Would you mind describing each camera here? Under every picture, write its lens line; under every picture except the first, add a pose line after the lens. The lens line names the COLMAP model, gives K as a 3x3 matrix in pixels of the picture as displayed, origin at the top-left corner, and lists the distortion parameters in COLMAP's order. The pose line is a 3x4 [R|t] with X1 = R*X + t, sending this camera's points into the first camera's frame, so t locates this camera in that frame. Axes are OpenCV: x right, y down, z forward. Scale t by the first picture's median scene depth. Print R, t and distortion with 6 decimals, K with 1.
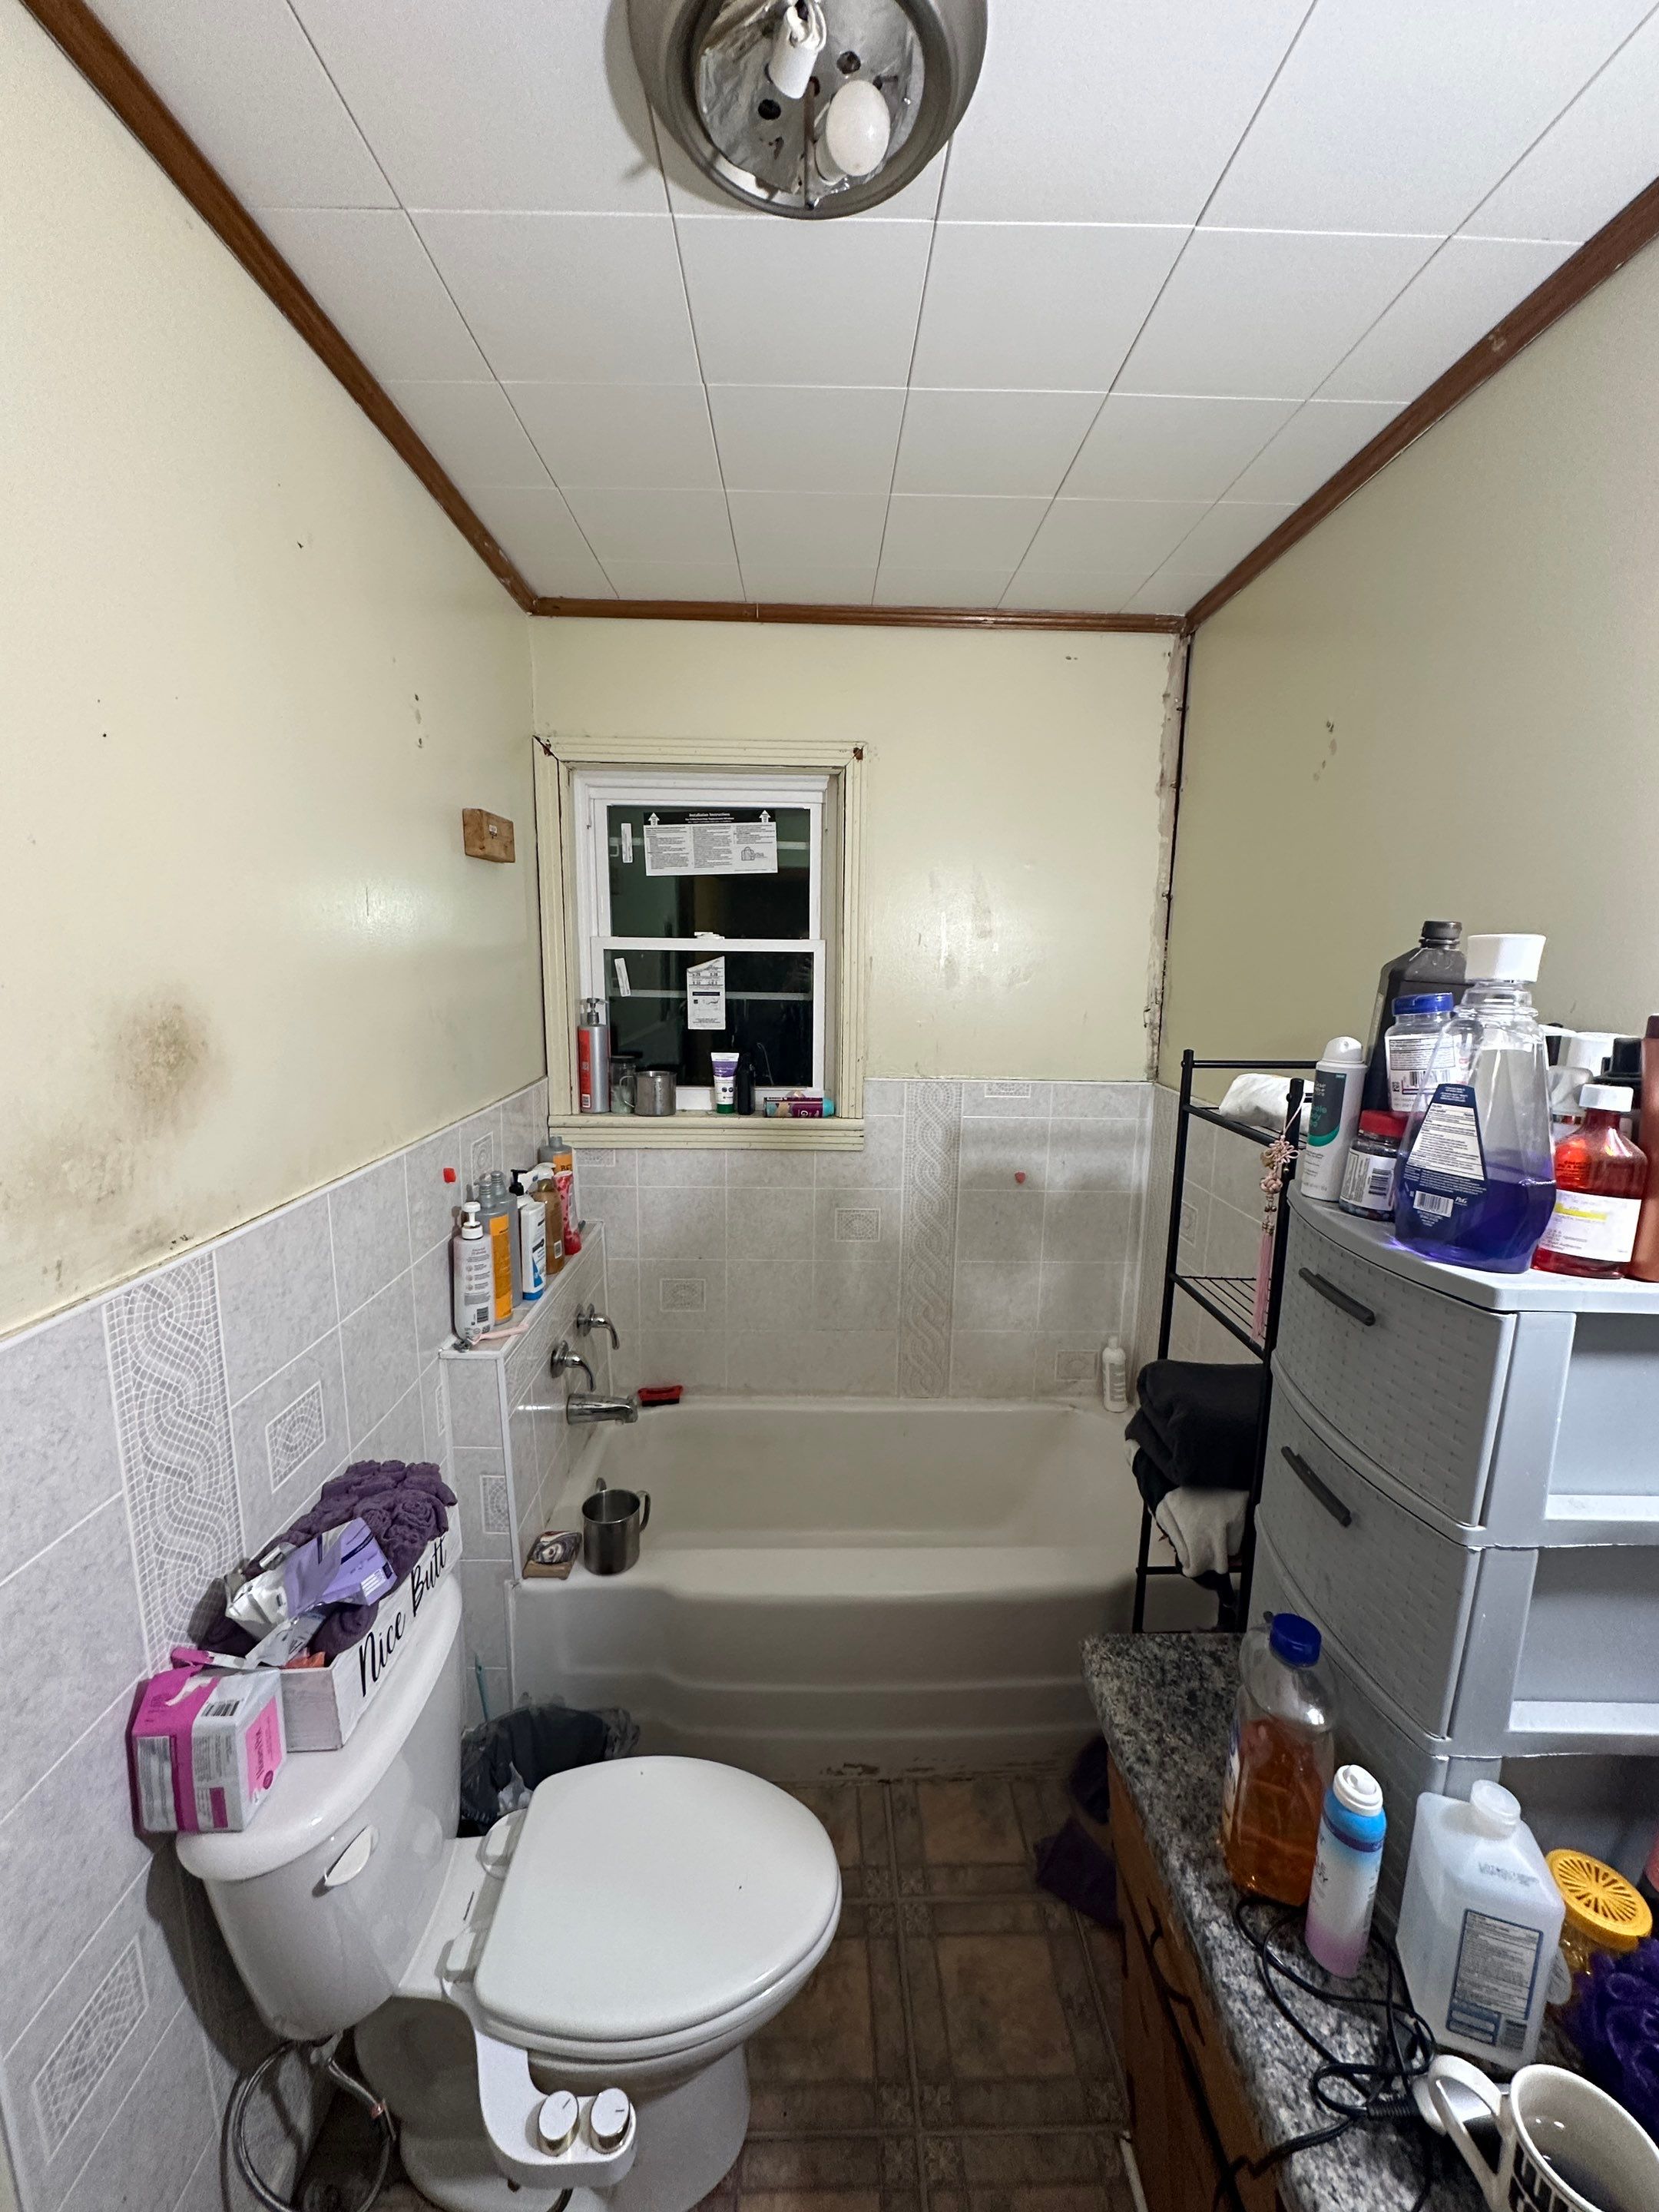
lens RADIAL K [[881.9, 0, 829.5], [0, 881.9, 1106.0], [0, 0, 1]] dist [-0.000036, 0.000046]
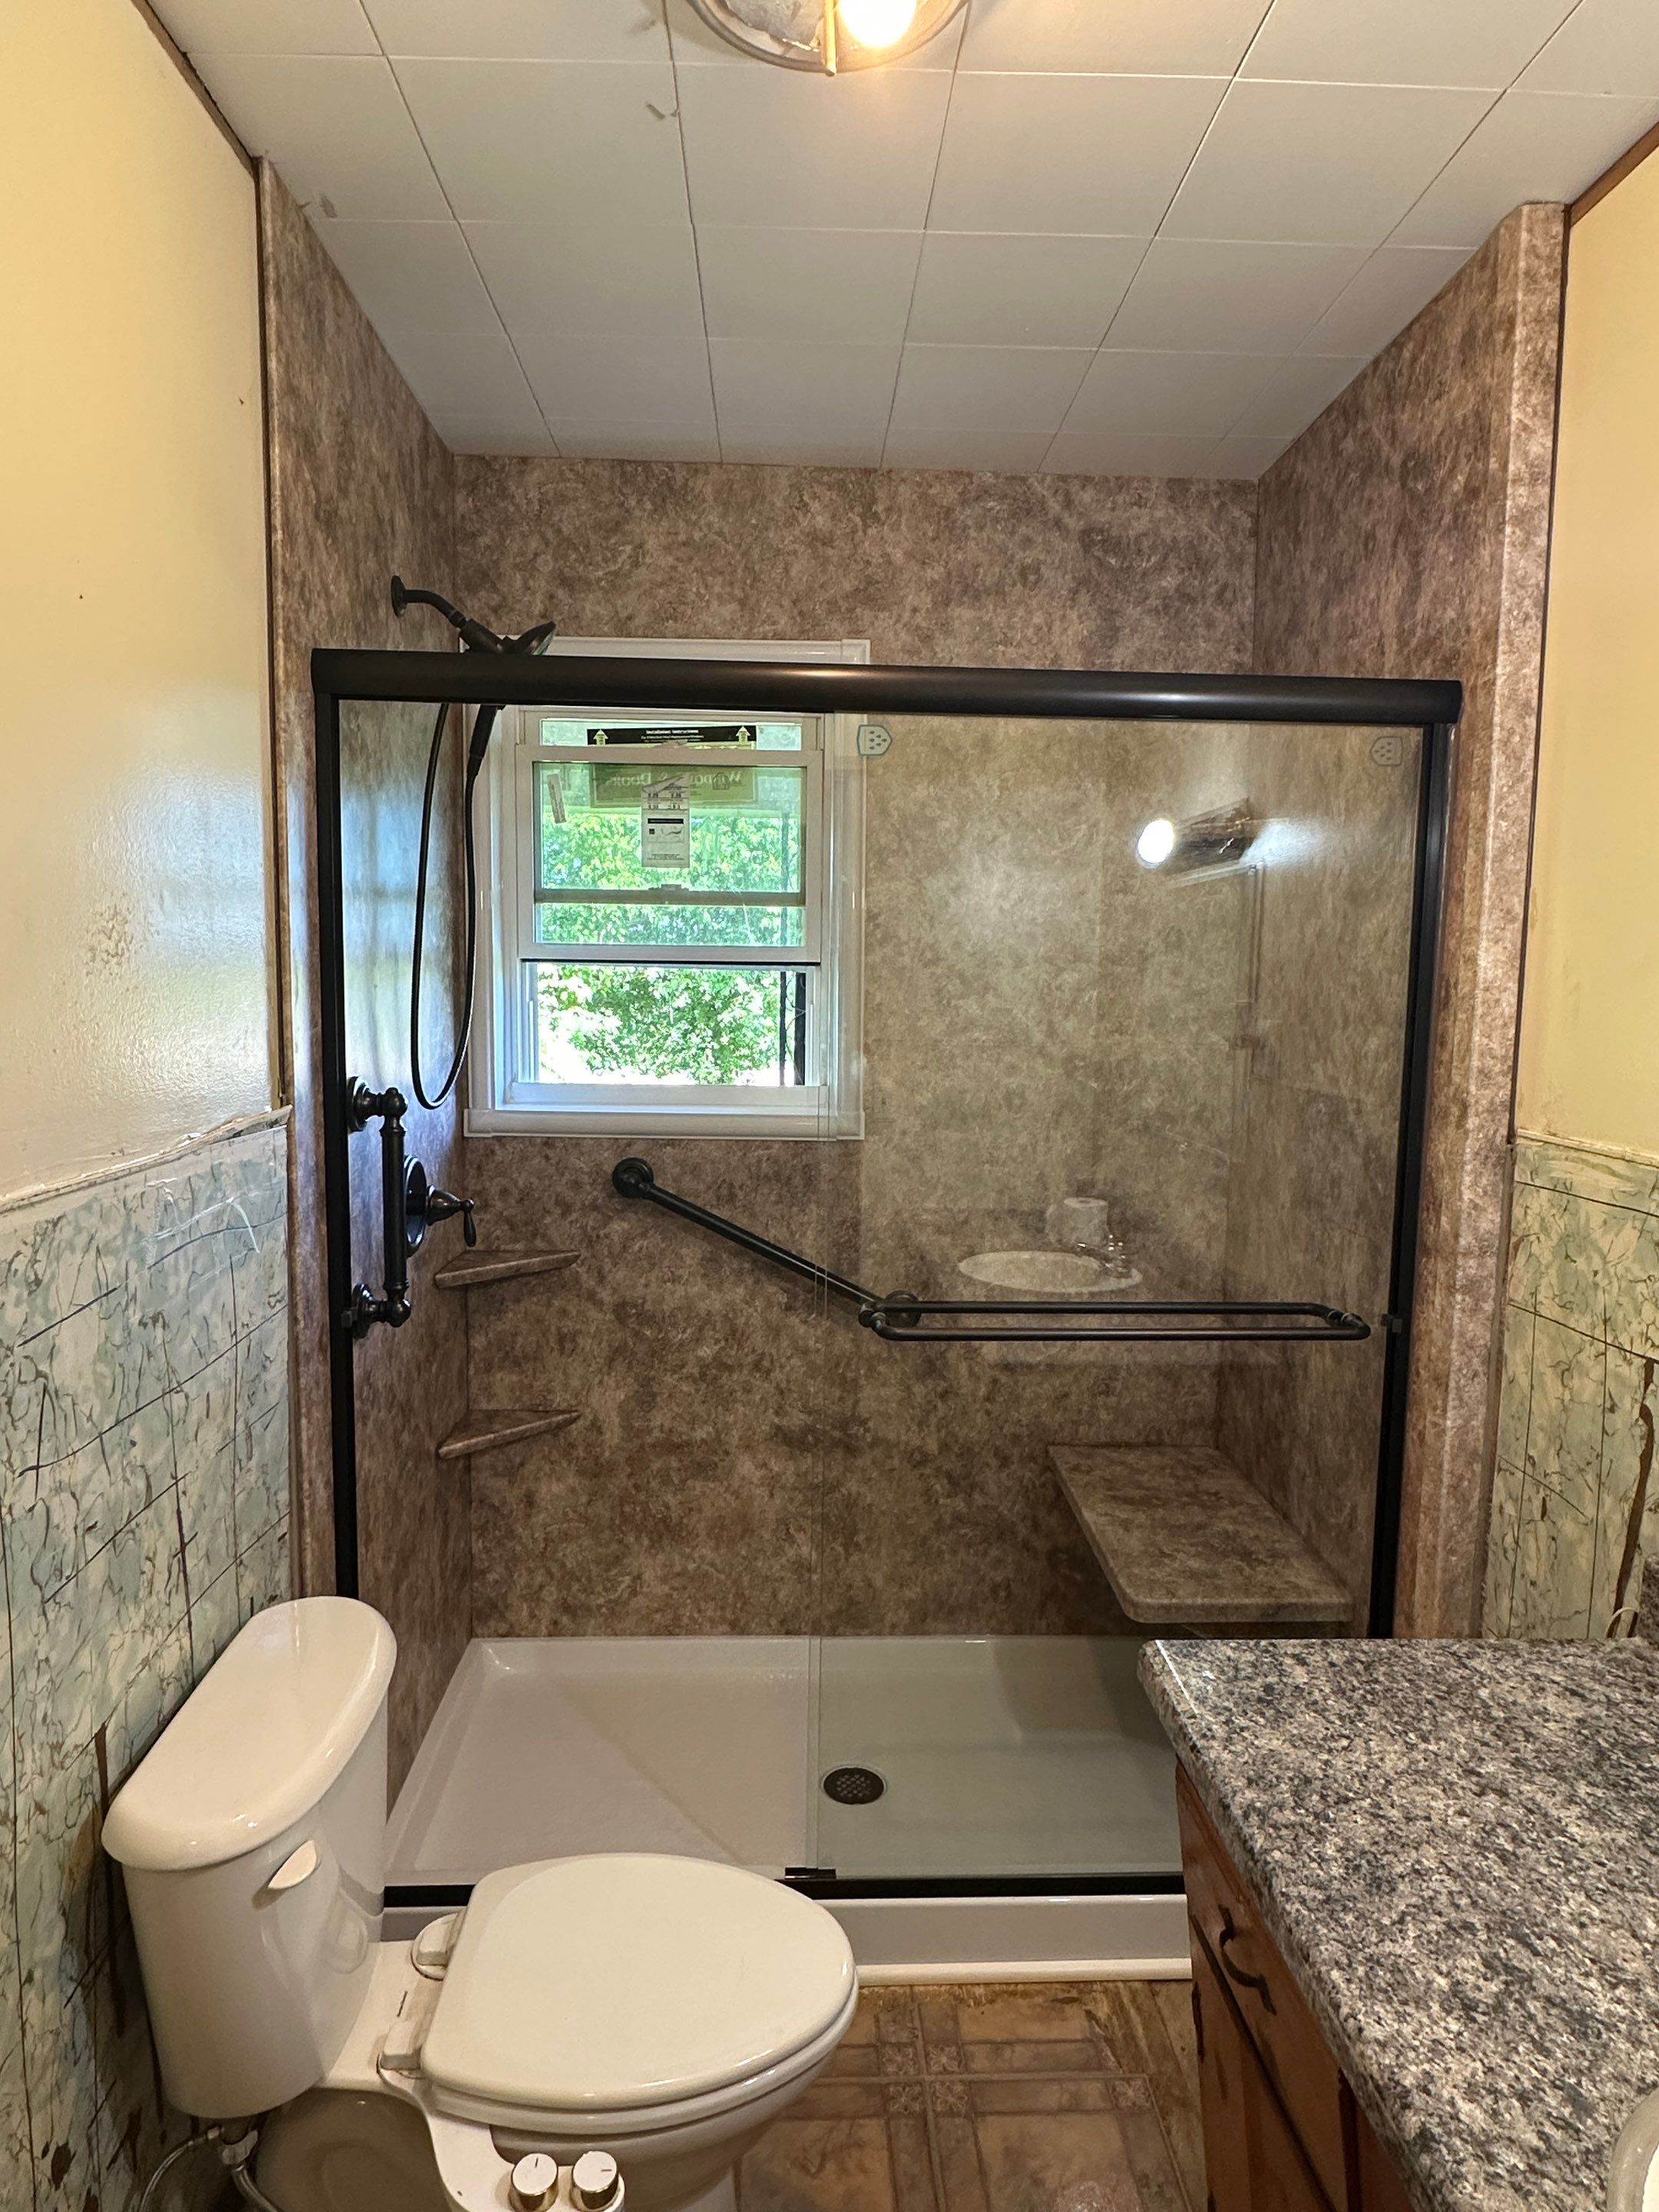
lens RADIAL K [[1308.6, 0, 823.6], [0, 1308.6, 1108.4], [0, 0, 1]] dist [0.001482, -0.001607]
pose [[0.999928, -0.000811, 0.011982, -0.037187], [0.001623, 0.997689, -0.067934, 0.182647], [-0.011899, 0.067948, 0.997618, -0.298863]]
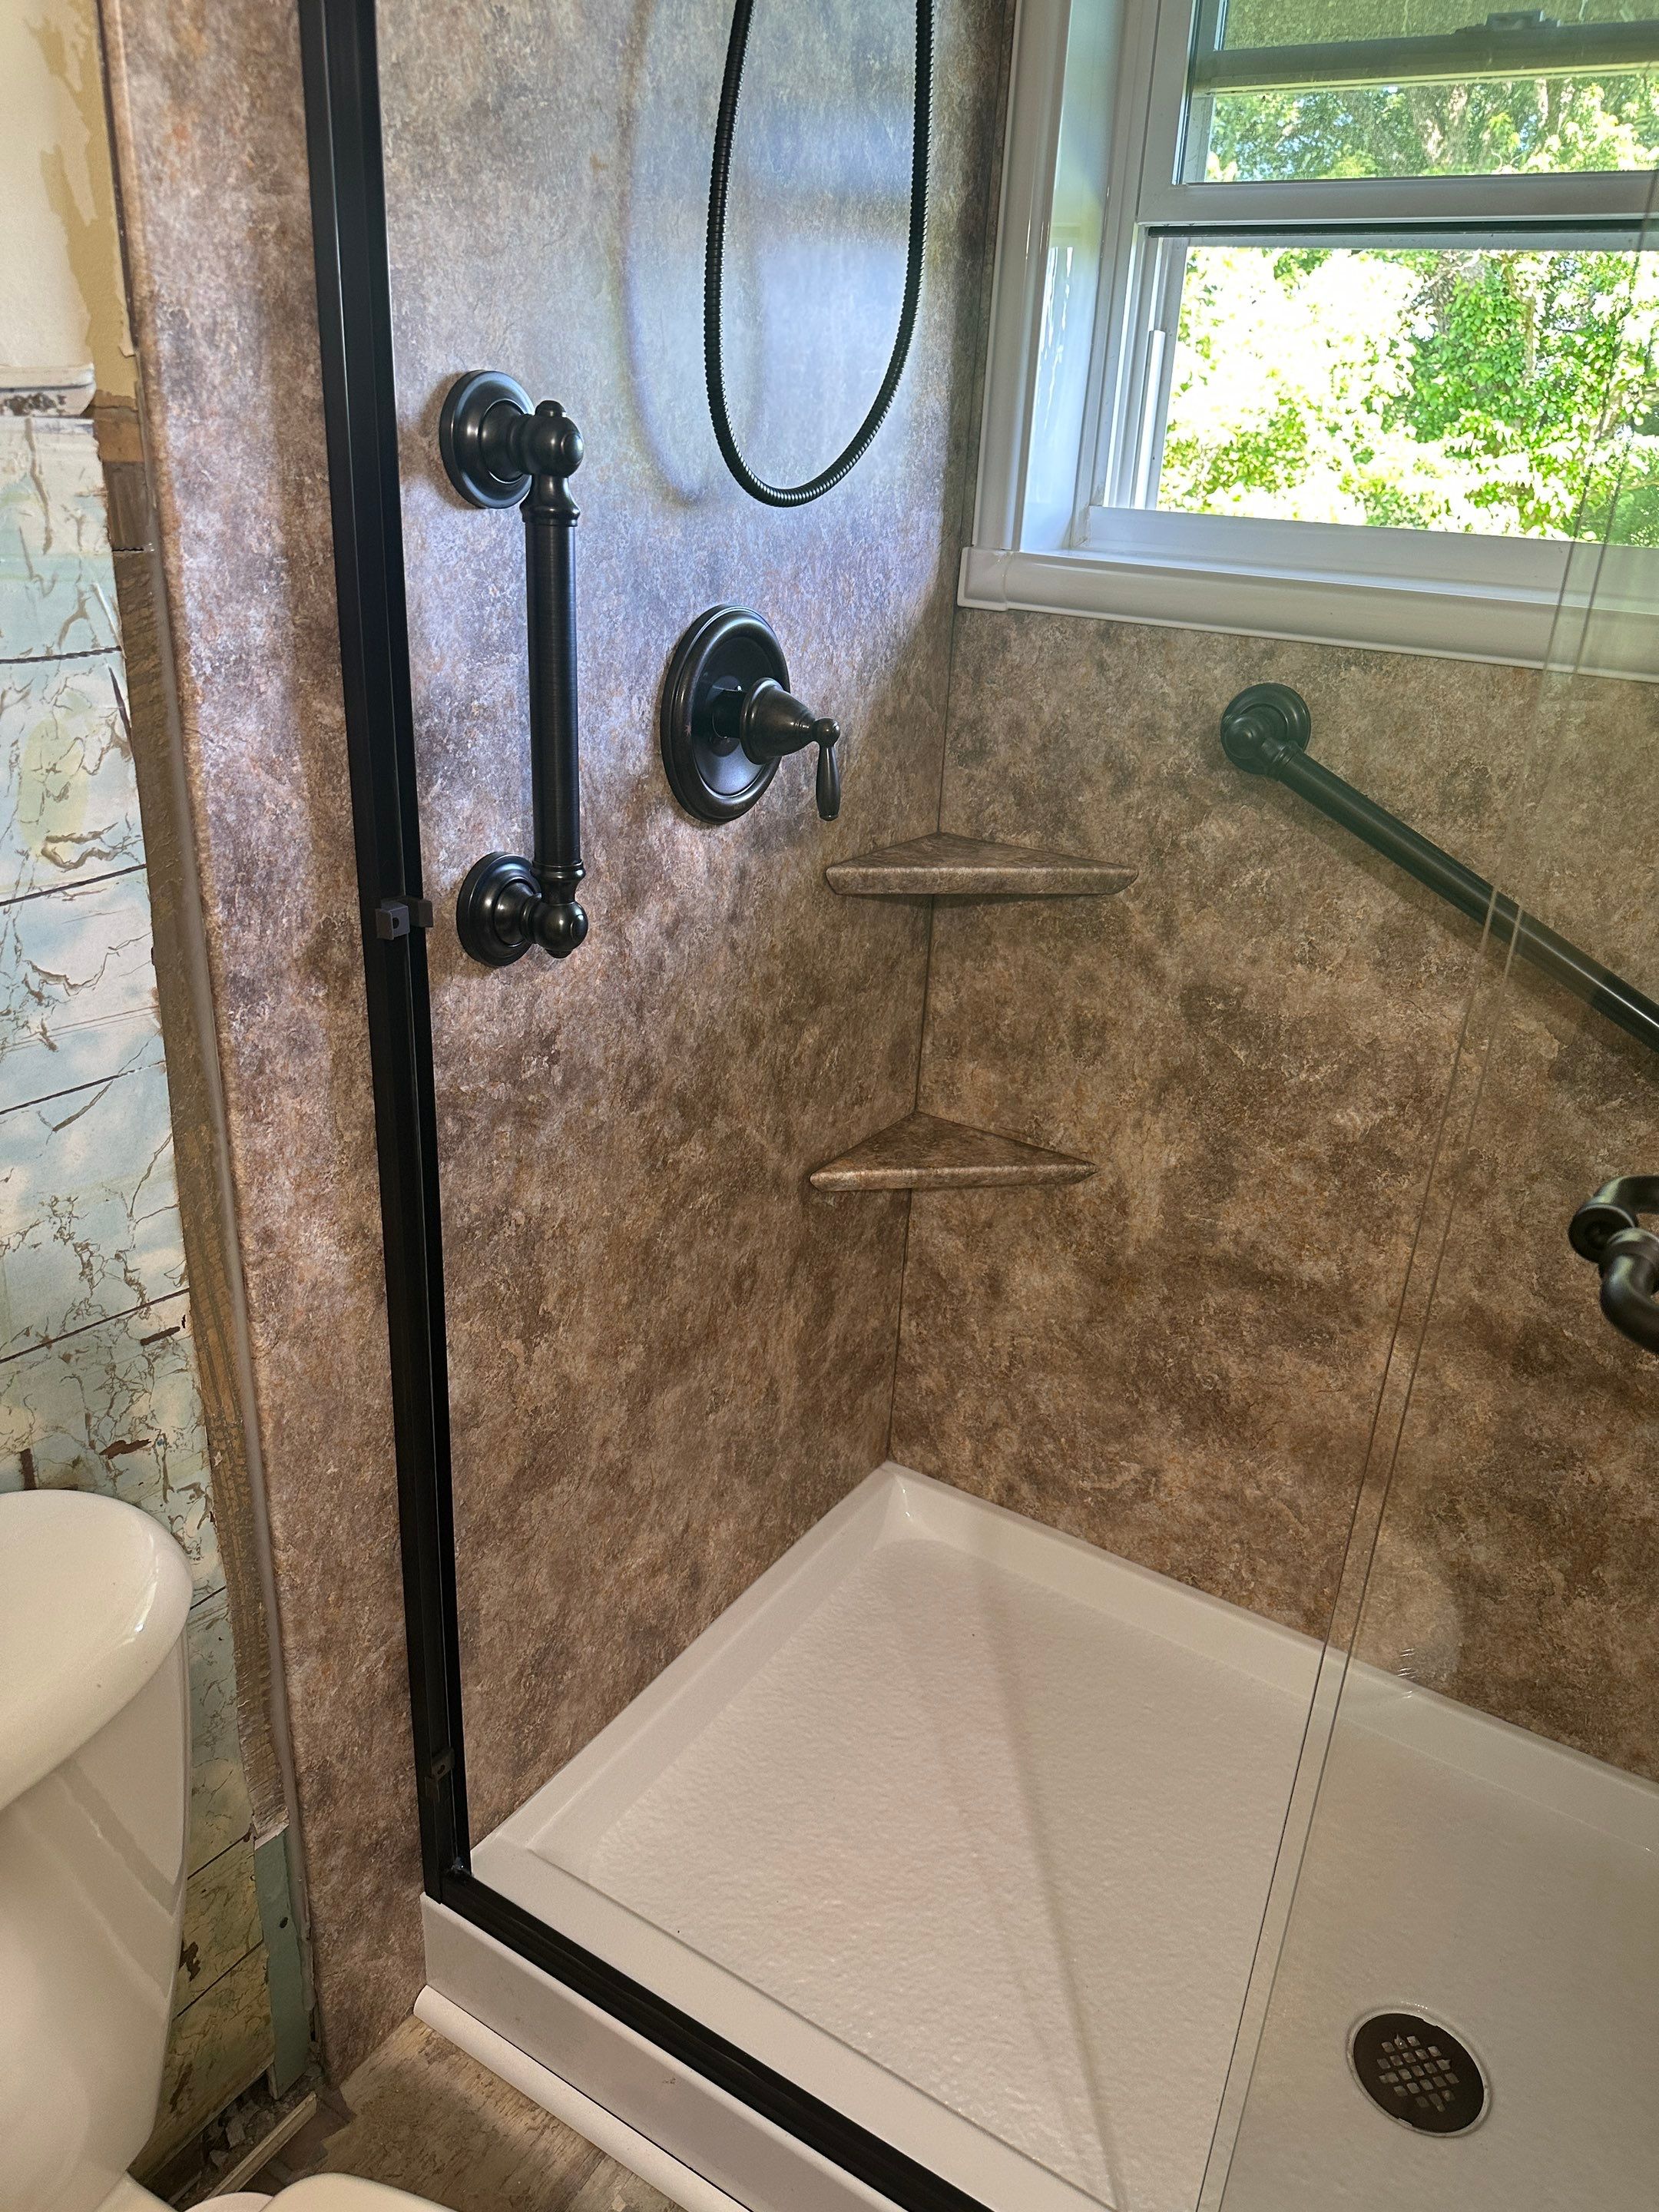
lens RADIAL K [[1546.0, 0, 842.7], [0, 1546.0, 1120.0], [0, 0, 1]] dist [0.181093, -0.390817]
pose [[0.831590, 0.247623, -0.497132, 0.097424], [-0.136273, 0.958716, 0.249586, 0.179818], [0.538412, -0.139807, 0.831004, 0.775183]]
